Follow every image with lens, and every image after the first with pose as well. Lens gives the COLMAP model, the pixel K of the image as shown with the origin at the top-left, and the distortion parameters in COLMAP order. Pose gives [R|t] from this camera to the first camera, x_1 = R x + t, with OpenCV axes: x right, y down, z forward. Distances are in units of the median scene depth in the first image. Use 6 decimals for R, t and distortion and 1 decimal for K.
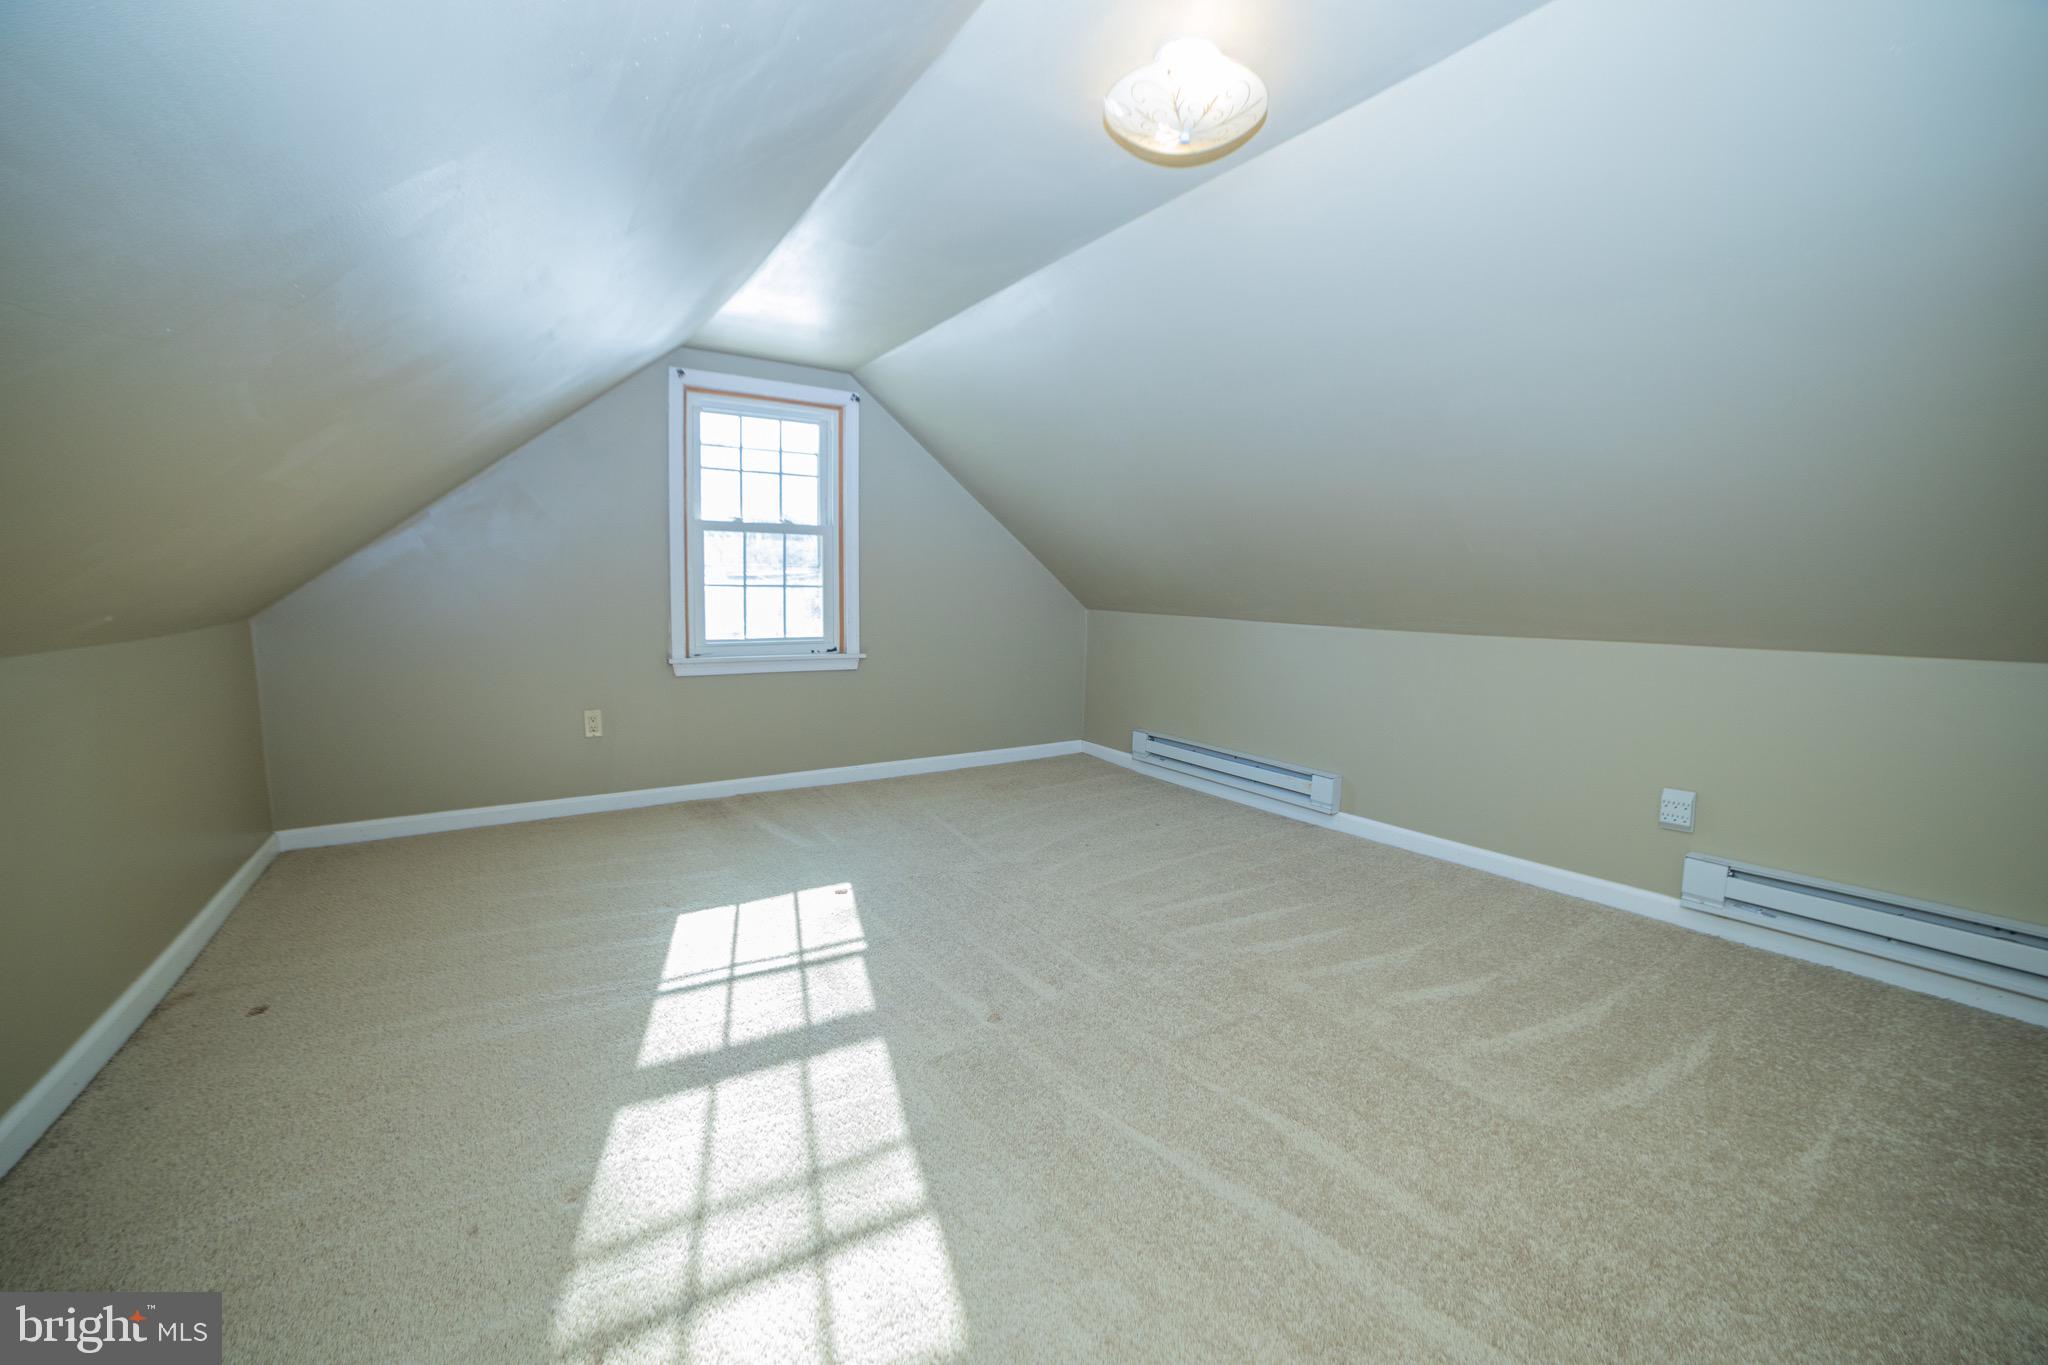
lens RADIAL K [[818.4, 0, 1032.0], [0, 818.4, 674.4], [0, 0, 1]] dist [-0.110551, 0.038521]
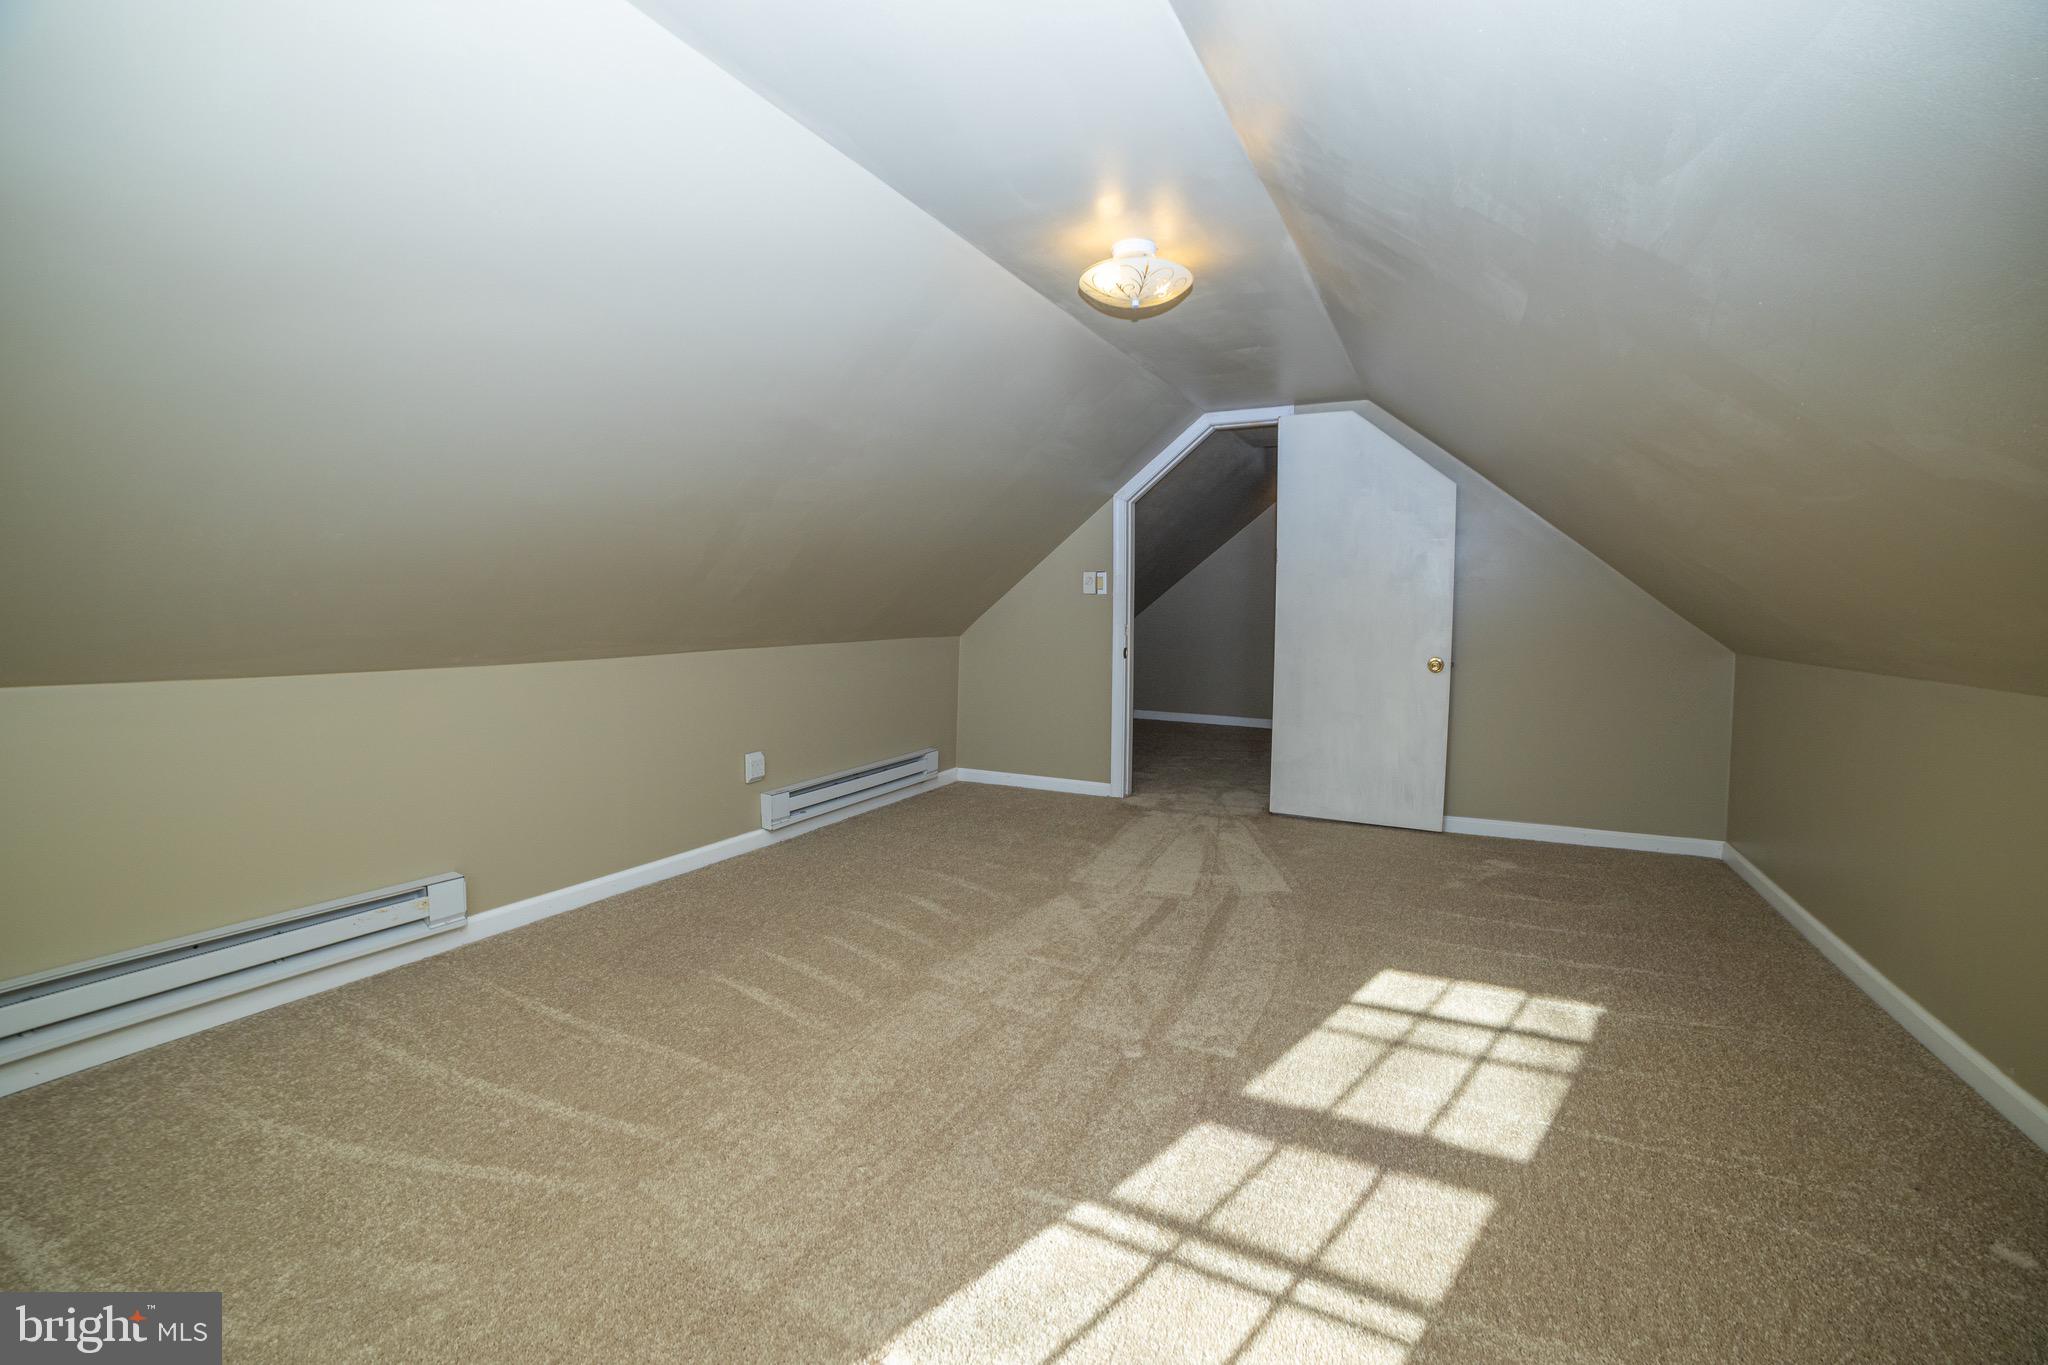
lens RADIAL K [[818.4, 0, 1032.0], [0, 818.4, 674.4], [0, 0, 1]] dist [-0.110551, 0.038521]
pose [[-0.458260, -0.086006, 0.884647, -0.453006], [0.083268, 0.986776, 0.139069, -0.101754], [-0.884909, 0.137392, -0.445038, 0.819441]]
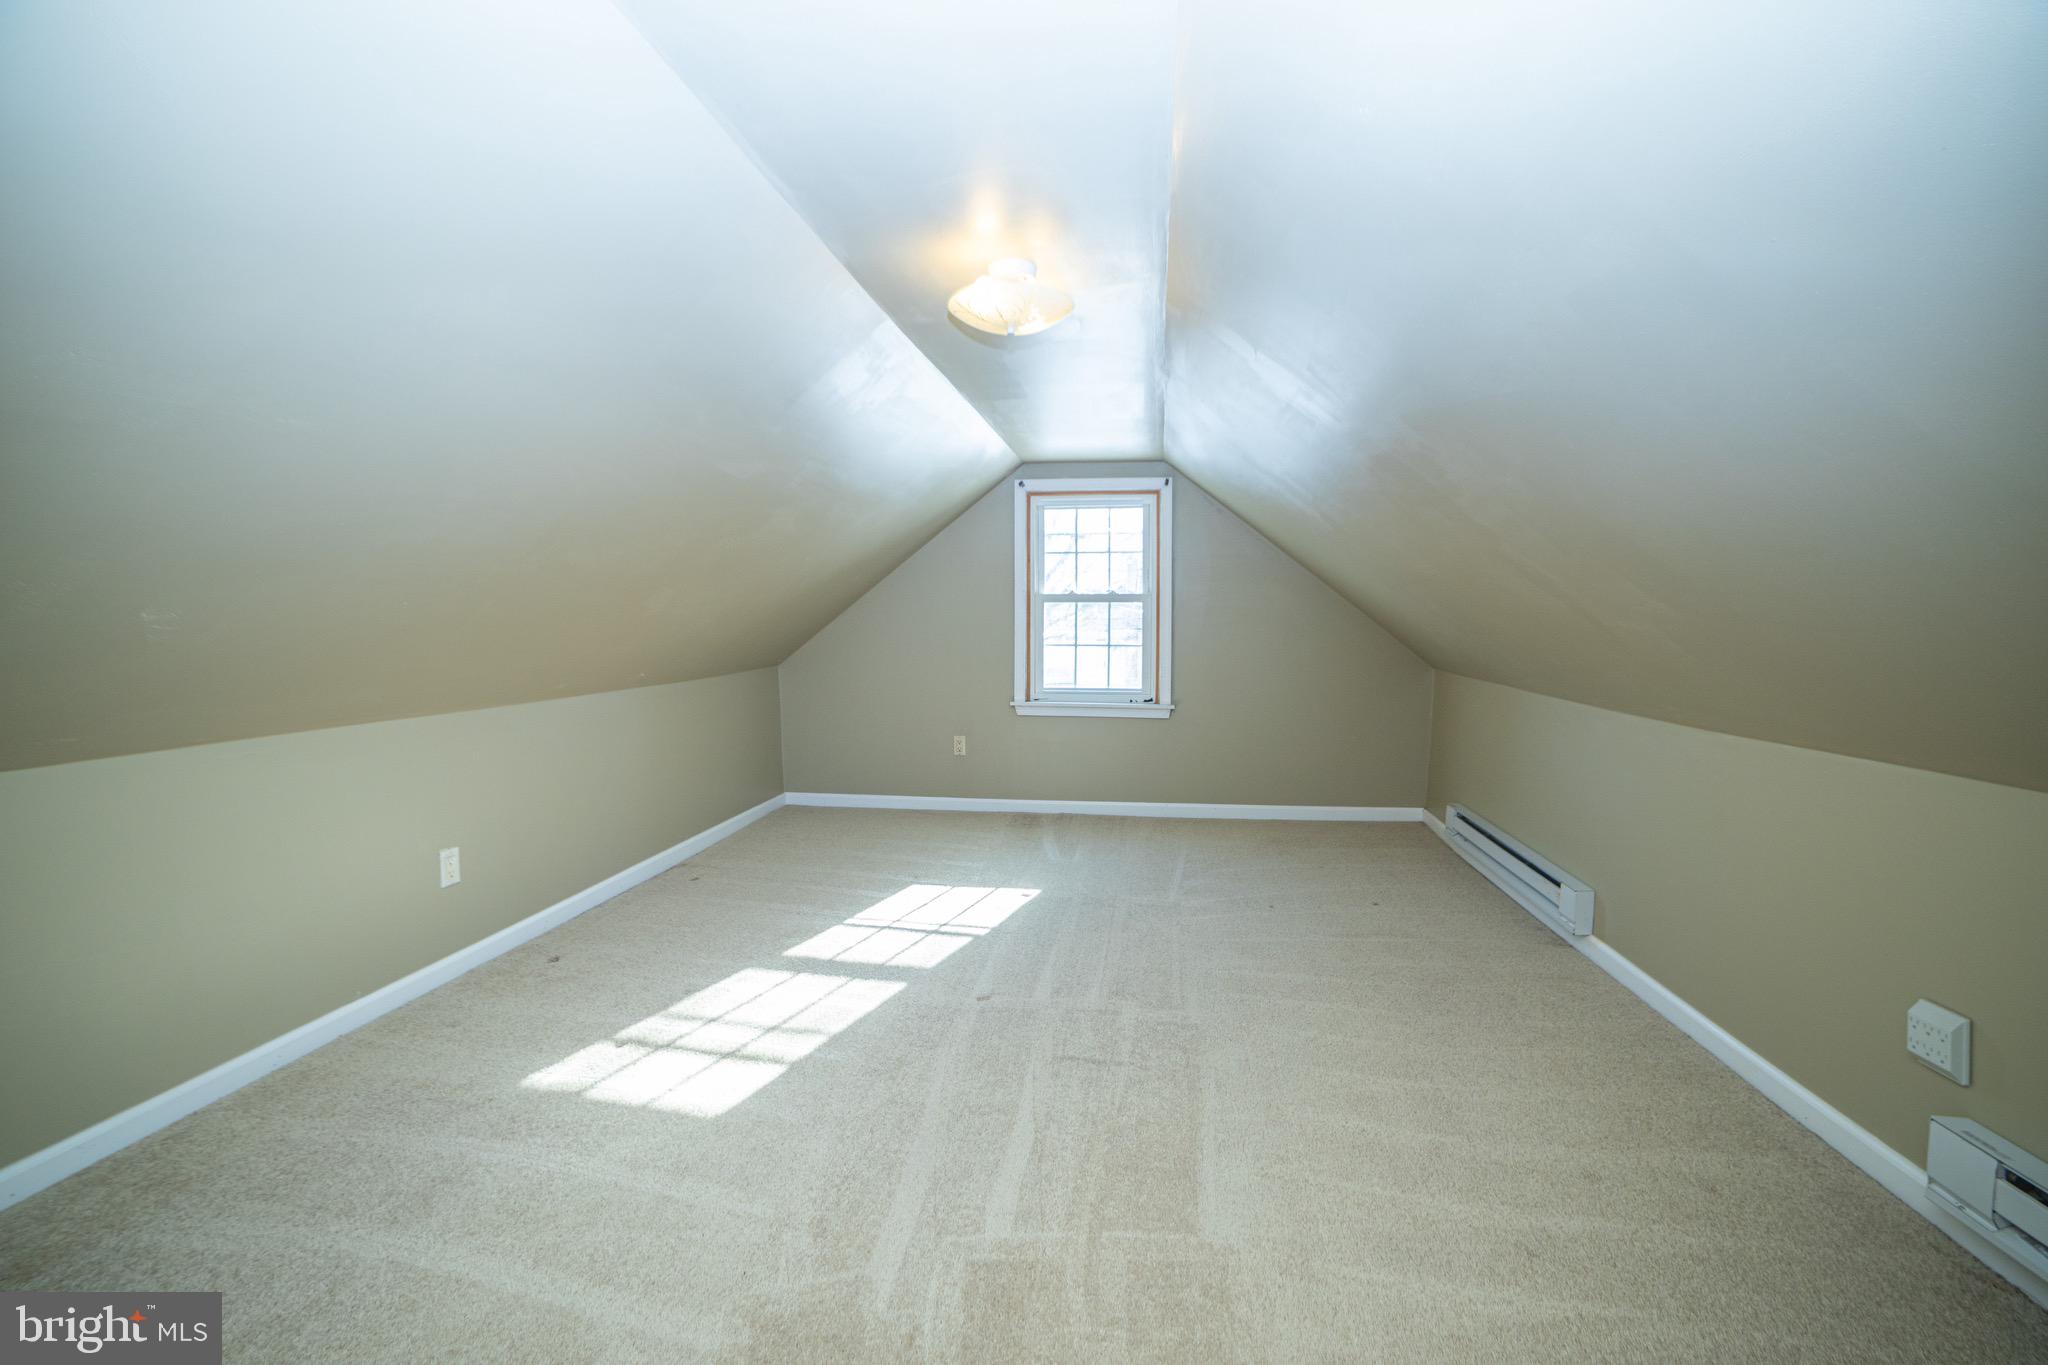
lens RADIAL K [[818.4, 0, 1032.0], [0, 818.4, 674.4], [0, 0, 1]] dist [-0.110551, 0.038521]
pose [[0.737875, 0.032203, -0.674169, 0.480767], [-0.058943, 0.998119, -0.016836, -0.043892], [0.672359, 0.052160, 0.738385, 0.032595]]
